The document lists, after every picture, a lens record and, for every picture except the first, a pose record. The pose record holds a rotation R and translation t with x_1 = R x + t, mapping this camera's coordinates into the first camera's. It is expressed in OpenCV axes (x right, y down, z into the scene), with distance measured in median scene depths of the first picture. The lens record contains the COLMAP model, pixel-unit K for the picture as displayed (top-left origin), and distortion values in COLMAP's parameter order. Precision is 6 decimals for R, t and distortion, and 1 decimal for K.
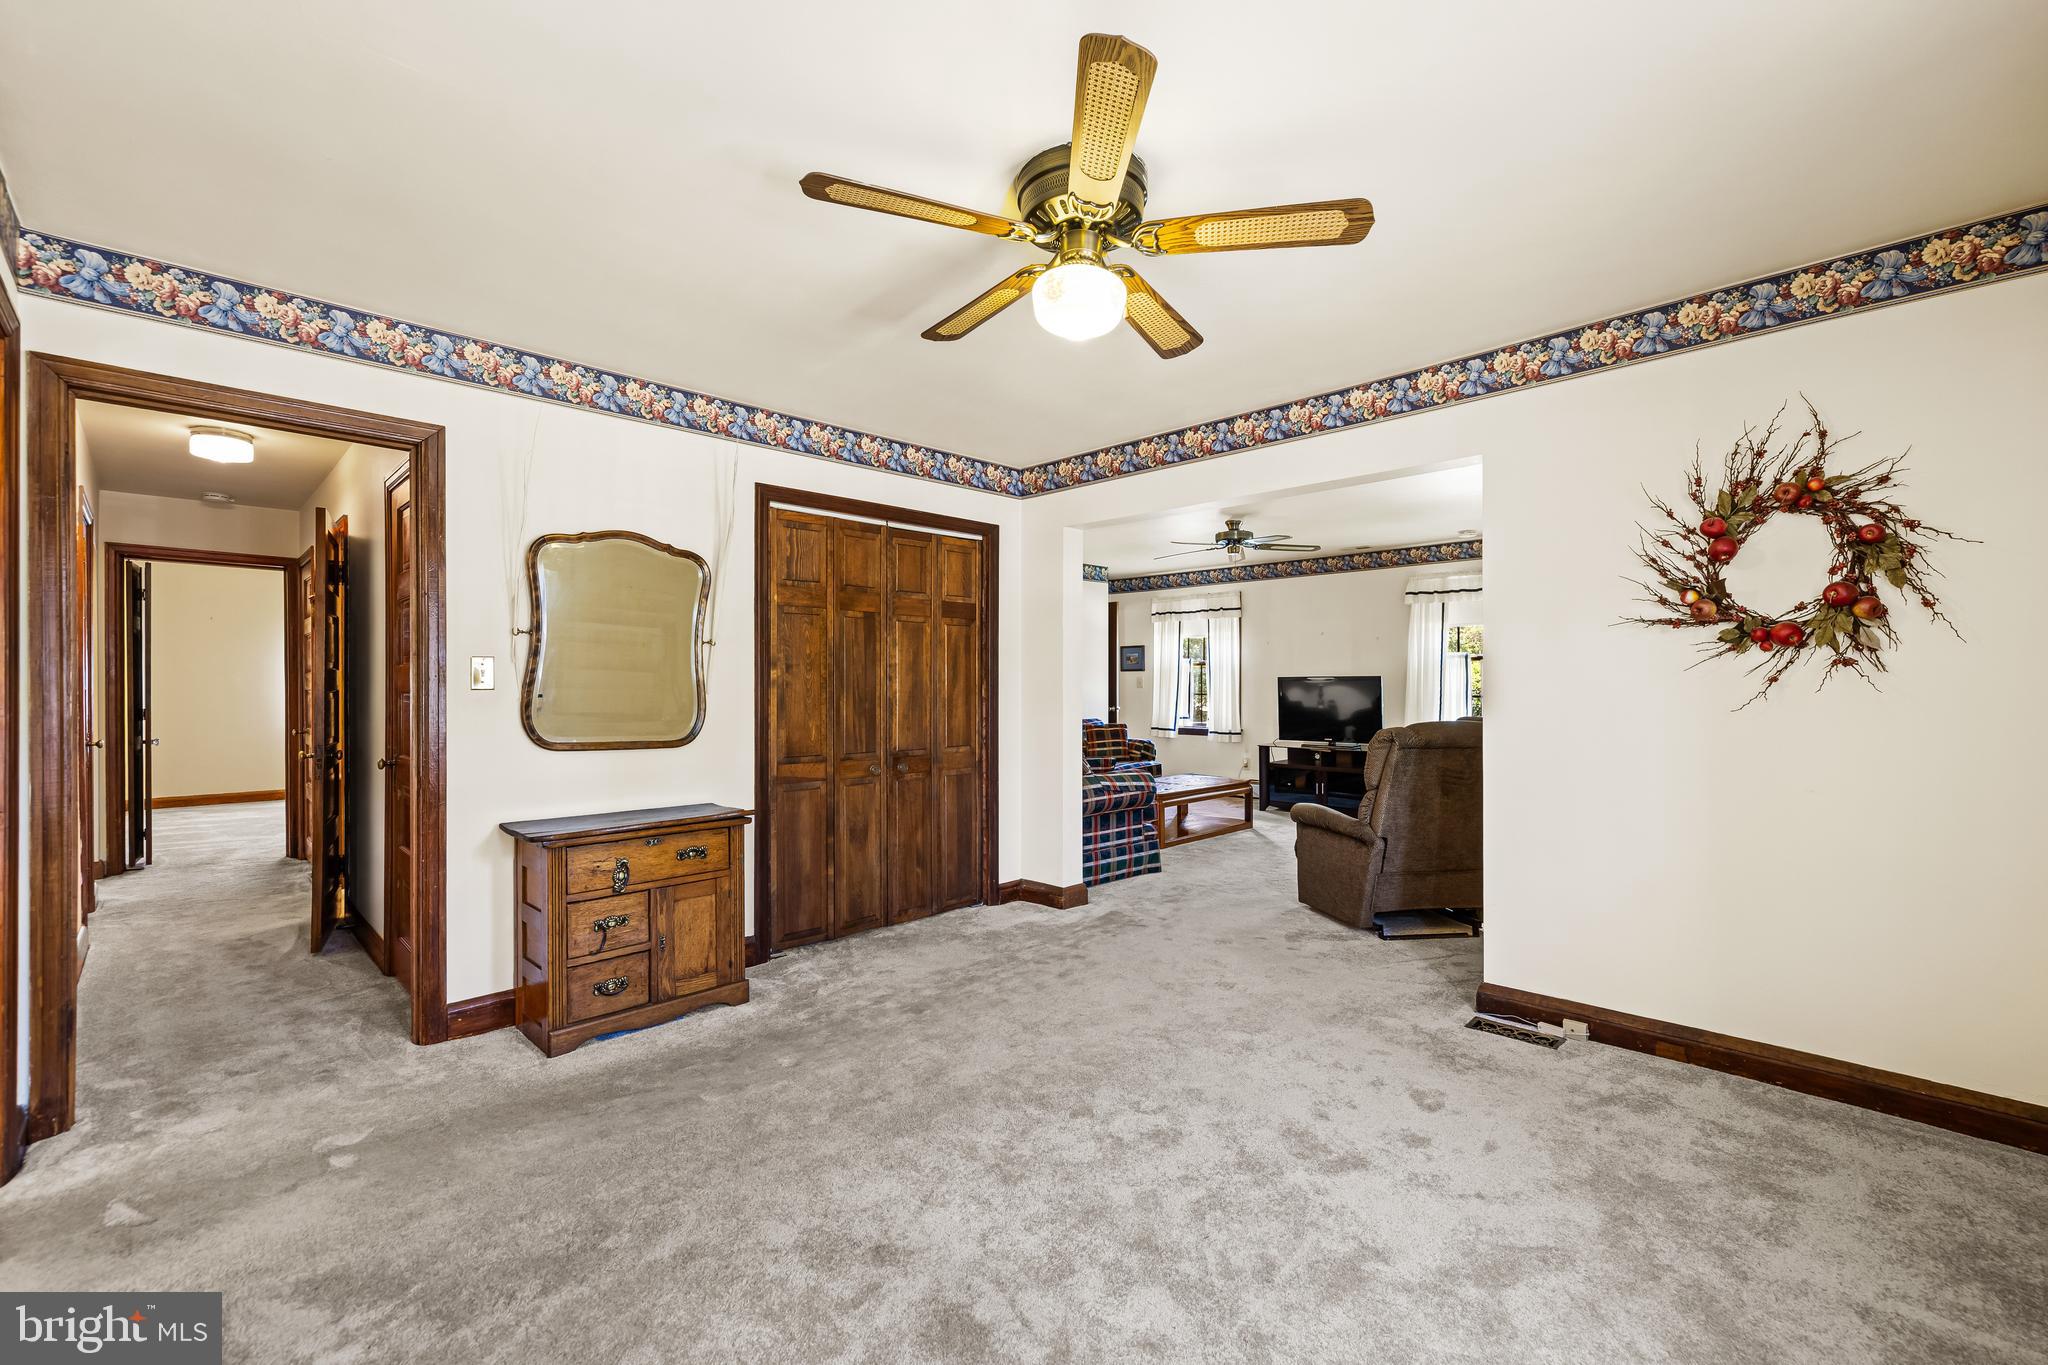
lens RADIAL K [[861.2, 0, 1026.9], [0, 861.2, 674.8], [0, 0, 1]] dist [0.000329, -0.000052]
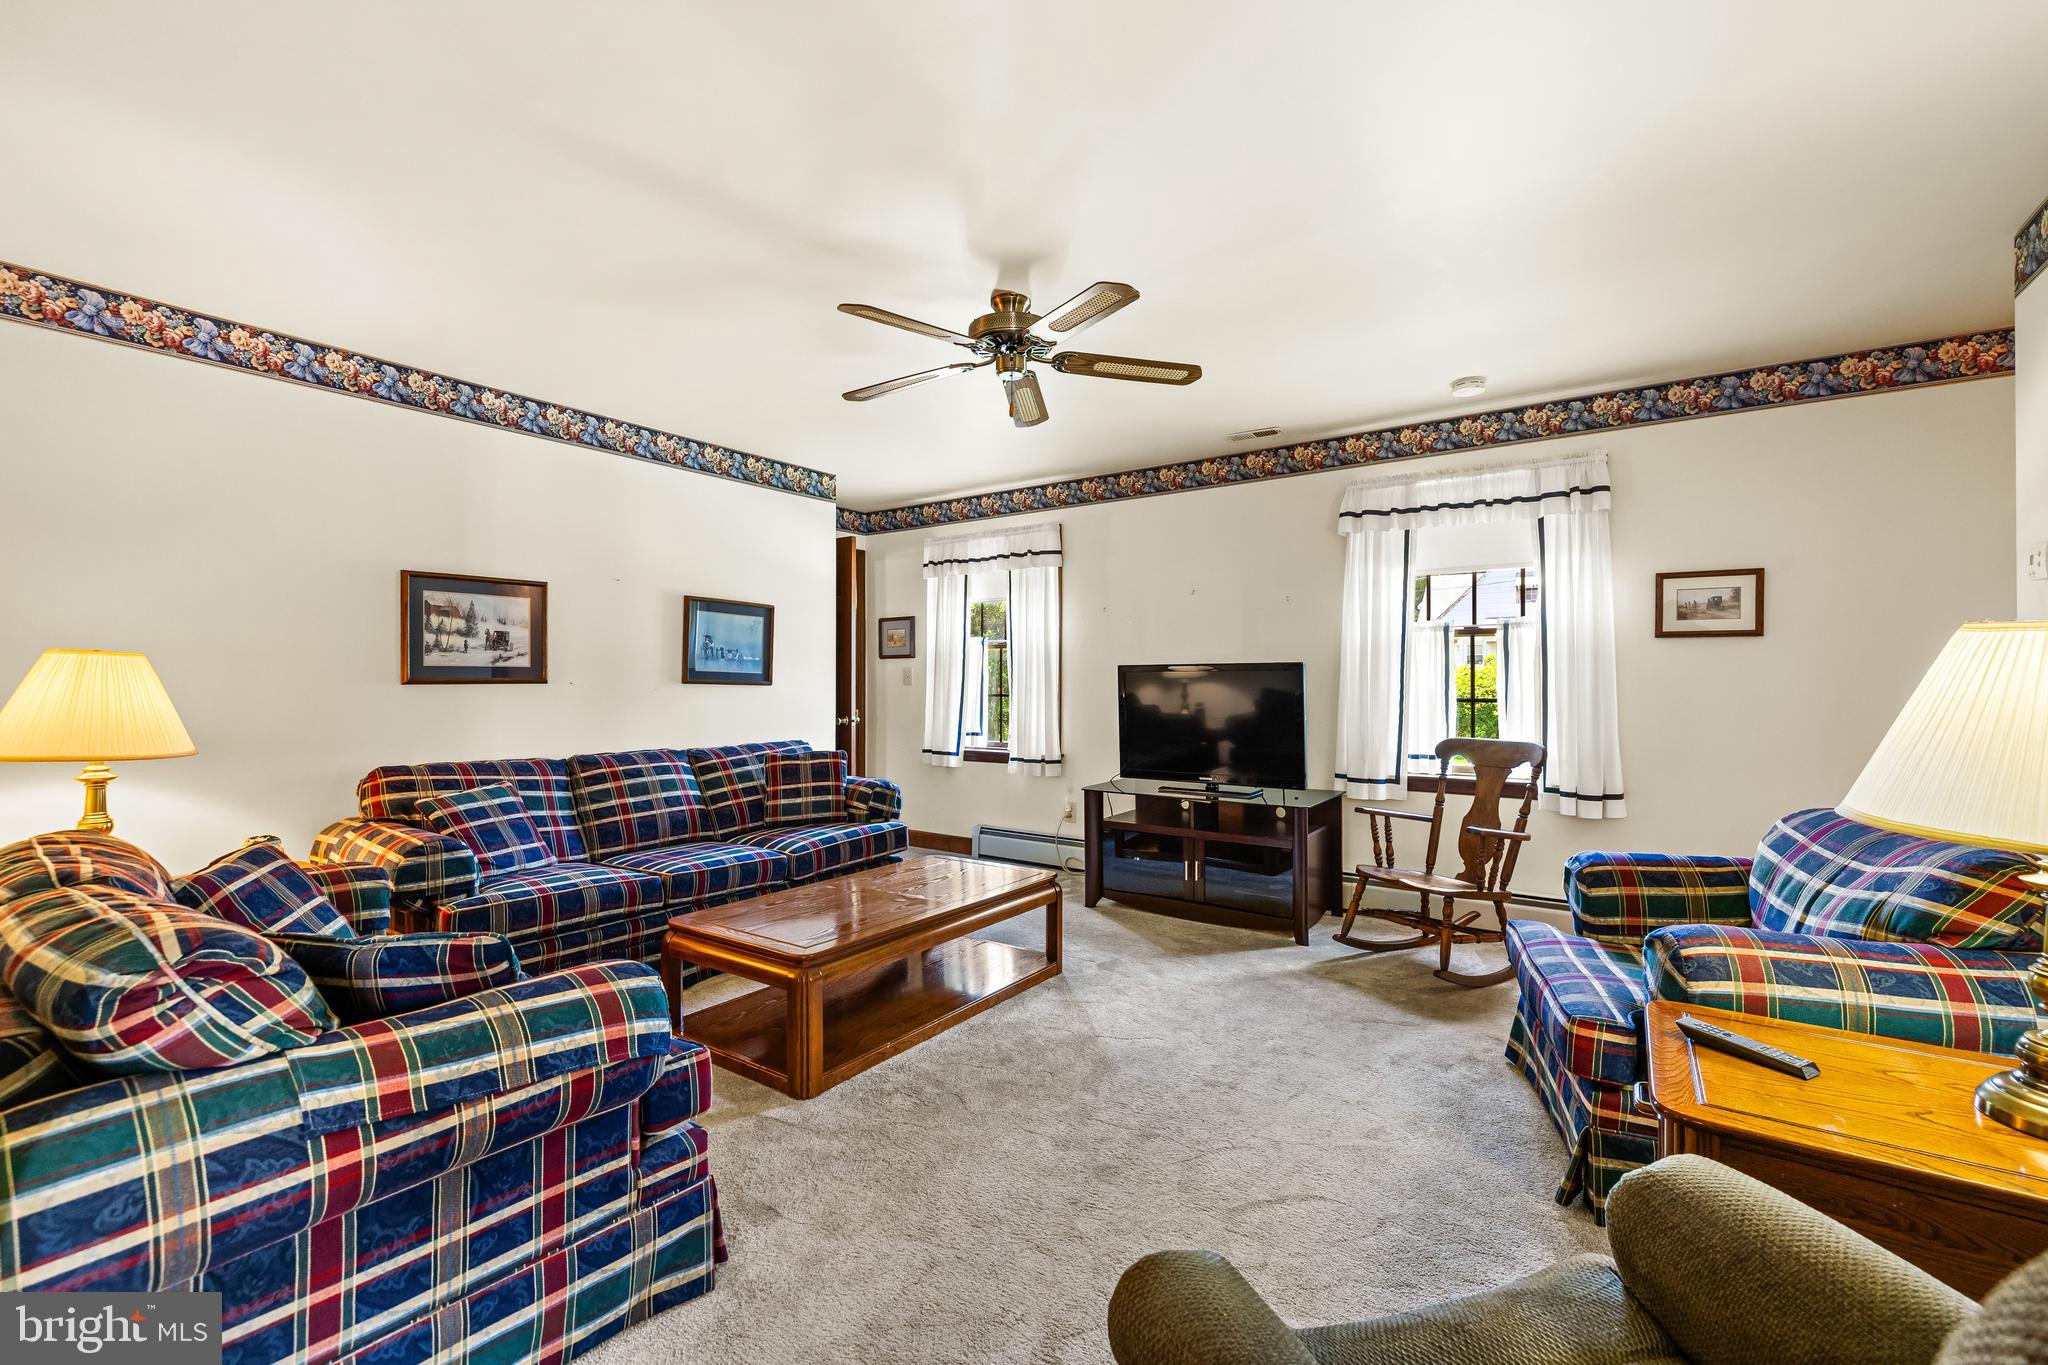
lens RADIAL K [[861.2, 0, 1026.9], [0, 861.2, 674.8], [0, 0, 1]] dist [0.000329, -0.000052]
pose [[0.987349, 0.002923, 0.158535, 0.152461], [-0.003077, 0.999995, 0.000727, 0.009134], [-0.158532, -0.001205, 0.987353, 0.483901]]
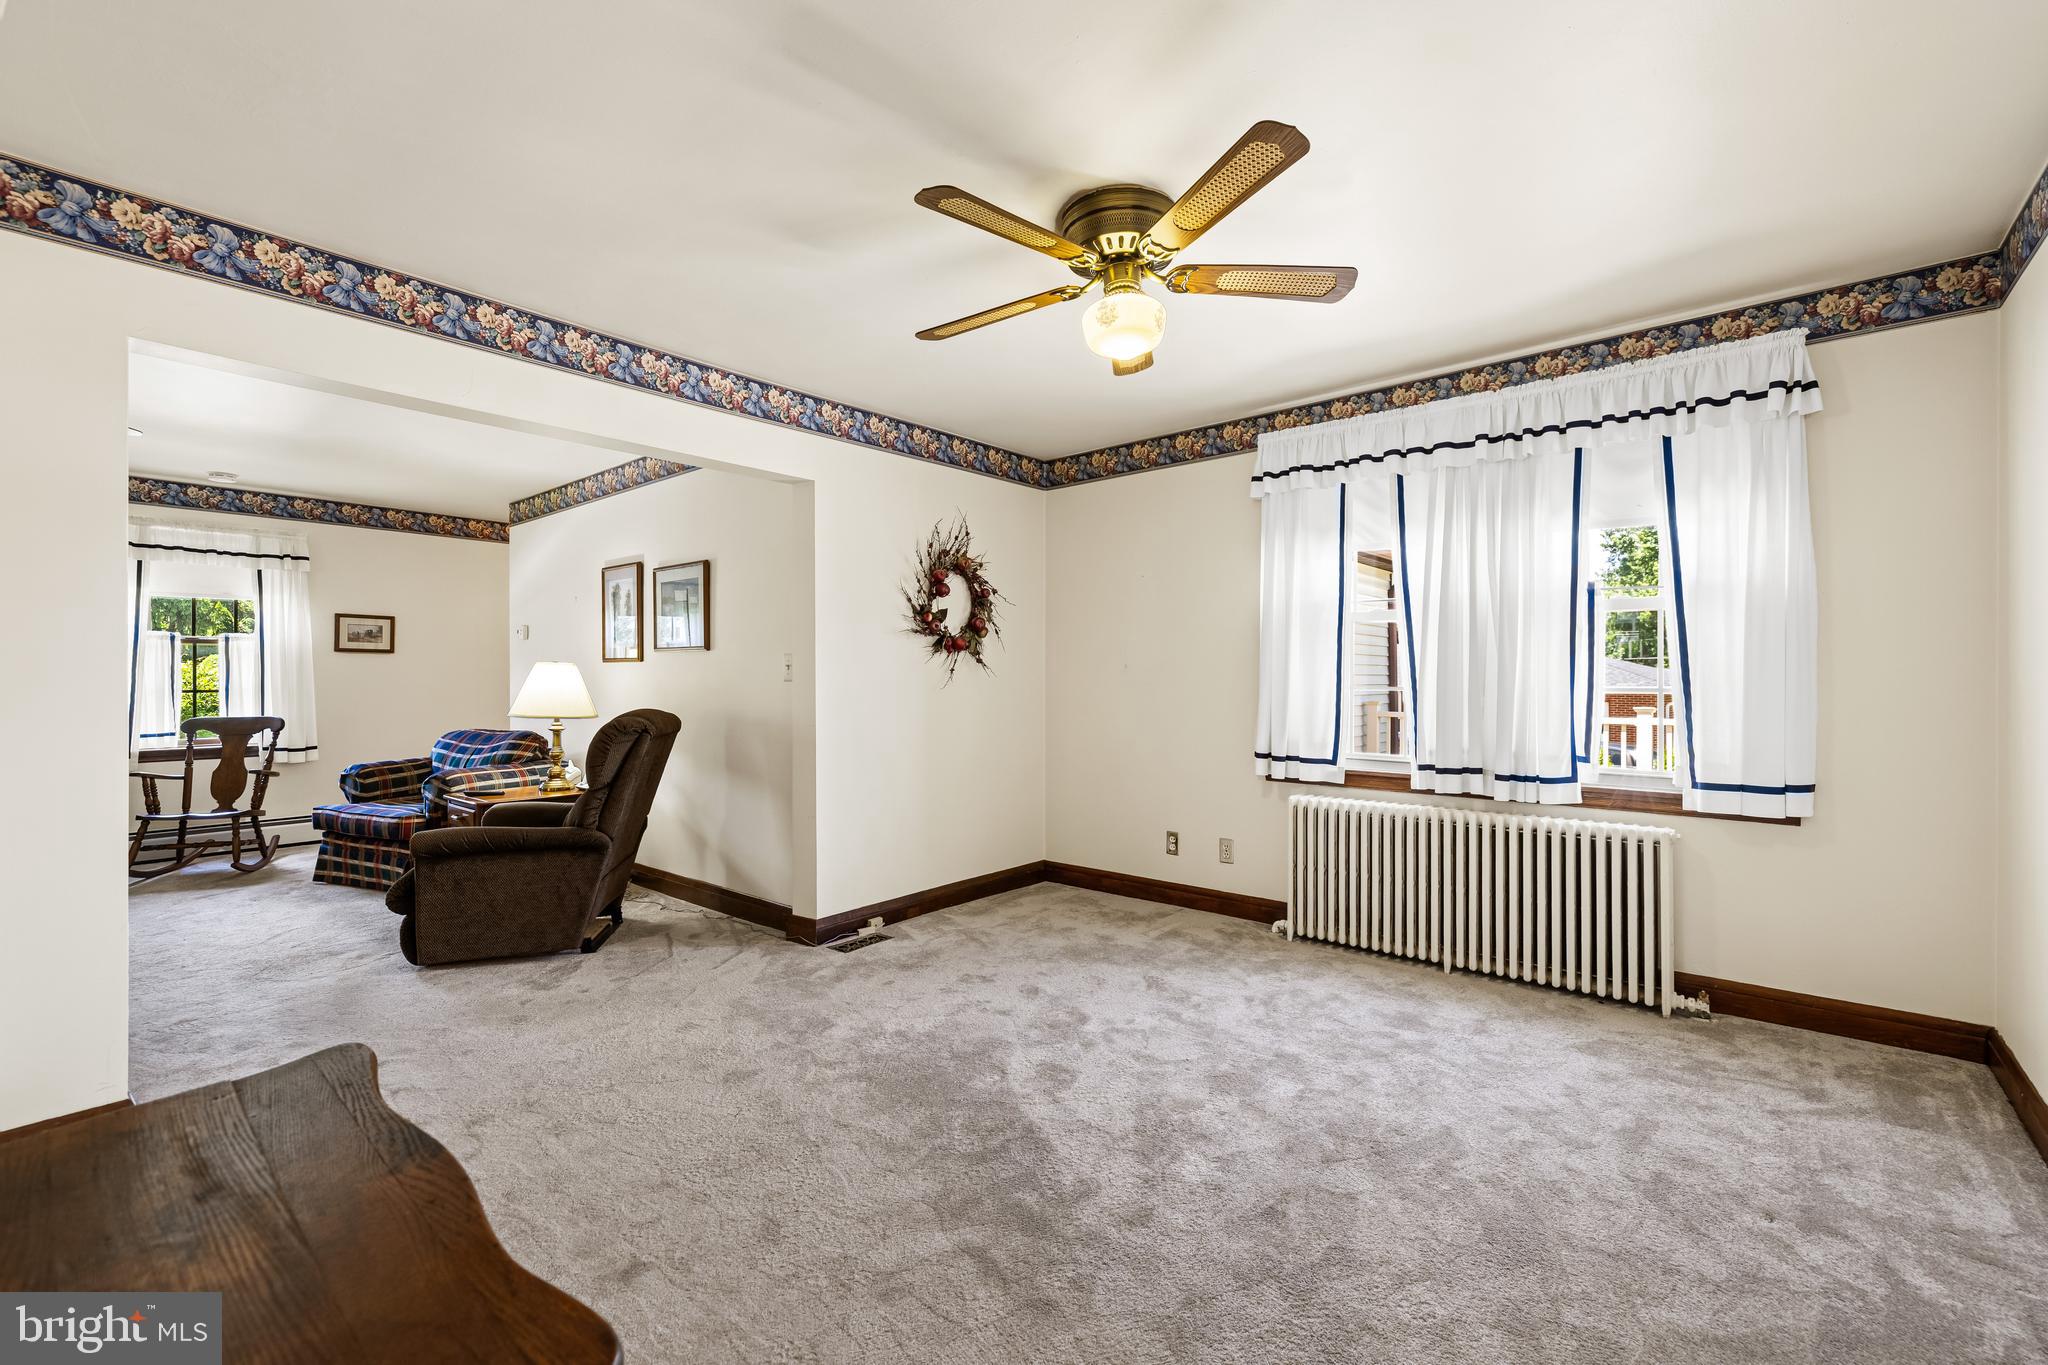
lens RADIAL K [[861.2, 0, 1026.9], [0, 861.2, 674.8], [0, 0, 1]] dist [0.000329, -0.000052]
pose [[-0.082510, 0.001908, 0.996588, -0.277767], [-0.009104, 0.999955, -0.002668, 0.005787], [-0.996549, -0.009293, -0.082489, 0.323444]]
